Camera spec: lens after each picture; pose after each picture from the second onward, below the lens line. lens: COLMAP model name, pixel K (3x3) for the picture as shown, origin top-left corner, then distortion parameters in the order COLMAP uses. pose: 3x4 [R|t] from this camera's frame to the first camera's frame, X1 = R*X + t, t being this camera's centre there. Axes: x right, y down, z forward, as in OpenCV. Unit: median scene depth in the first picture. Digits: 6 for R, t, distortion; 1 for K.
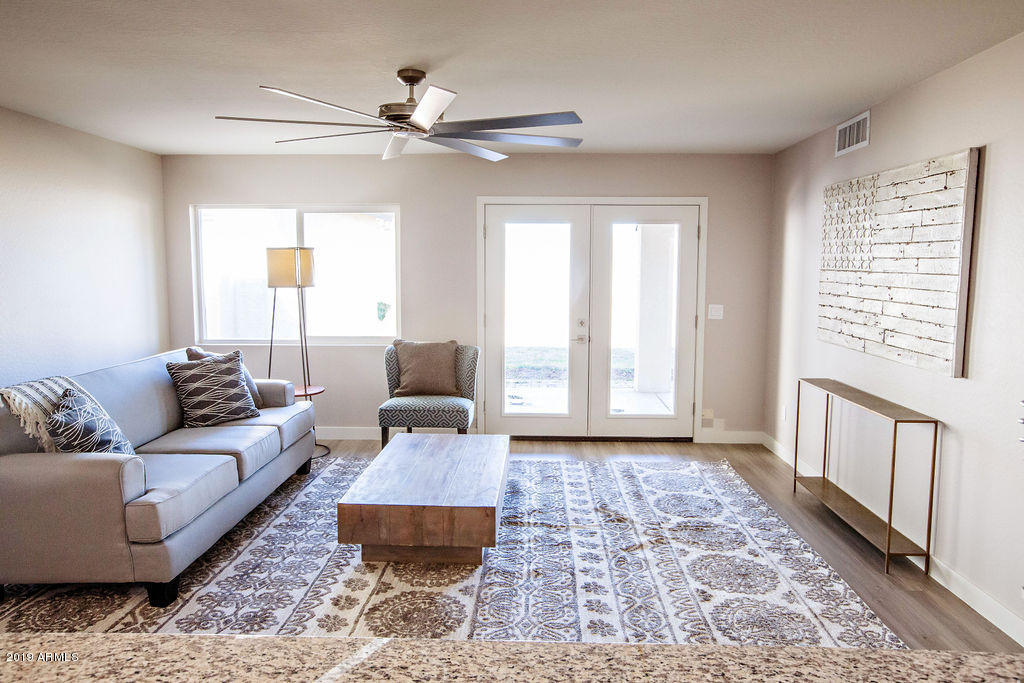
lens RADIAL K [[717.5, 0, 512.0], [0, 717.5, 341.5], [0, 0, 1]] dist [-0.005813, -0.000723]
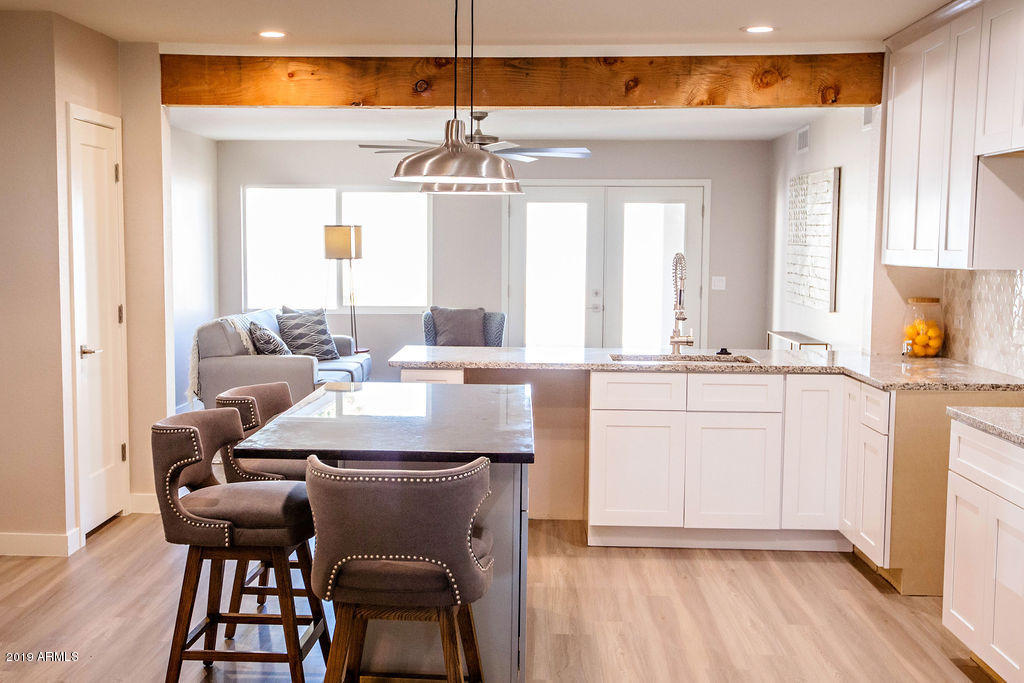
lens RADIAL K [[1069.7, 0, 512.0], [0, 1069.7, 341.5], [0, 0, 1]] dist [0.008078, 0.000024]
pose [[0.999981, 0.001418, 0.005972, -0.044878], [-0.001341, 0.999917, -0.012835, 0.074012], [-0.005990, 0.012827, 0.999900, -0.680964]]
